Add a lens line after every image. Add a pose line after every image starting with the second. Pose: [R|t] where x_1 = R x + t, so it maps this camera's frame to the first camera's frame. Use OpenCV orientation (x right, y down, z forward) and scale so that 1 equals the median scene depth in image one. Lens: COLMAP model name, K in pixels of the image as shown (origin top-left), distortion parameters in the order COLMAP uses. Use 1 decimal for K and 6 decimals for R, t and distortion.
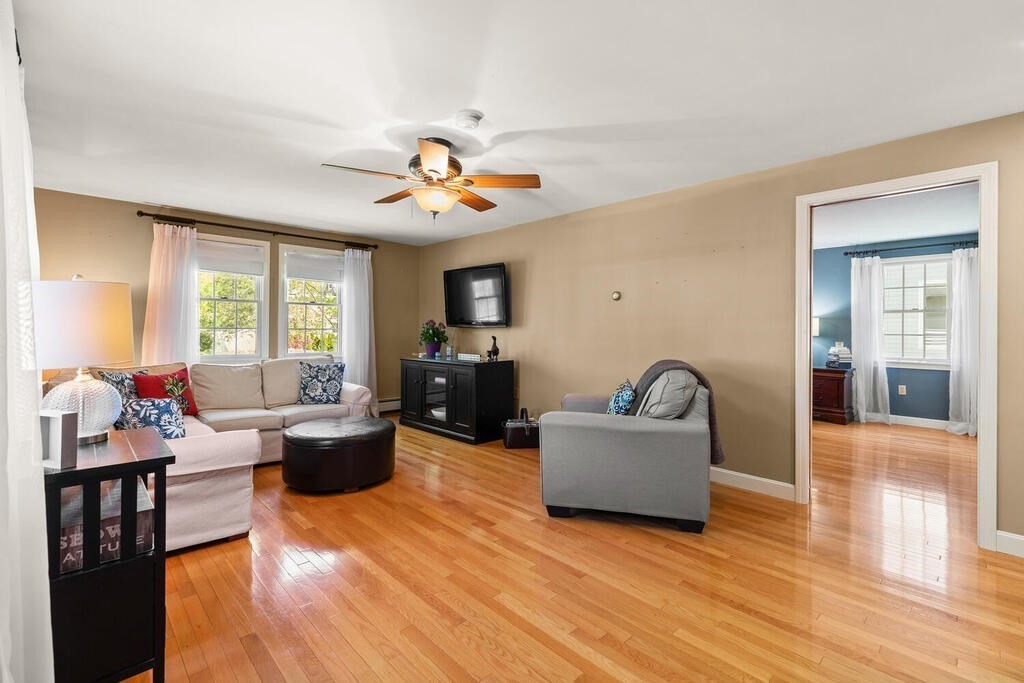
lens RADIAL K [[458.3, 0, 517.5], [0, 458.3, 333.7], [0, 0, 1]] dist [0.000872, -0.000162]
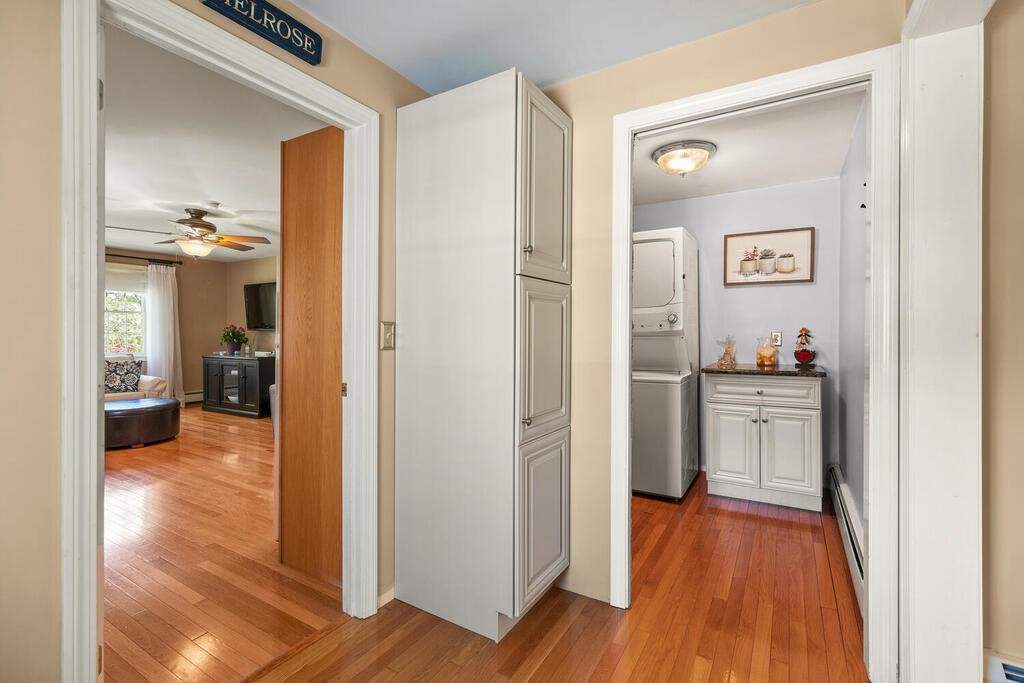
lens RADIAL K [[458.3, 0, 517.5], [0, 458.3, 333.7], [0, 0, 1]] dist [0.000872, -0.000162]
pose [[0.964958, -0.009619, 0.262227, 0.235191], [0.010856, 0.999936, -0.003266, 0.006456], [-0.262179, 0.005998, 0.965001, -0.397127]]
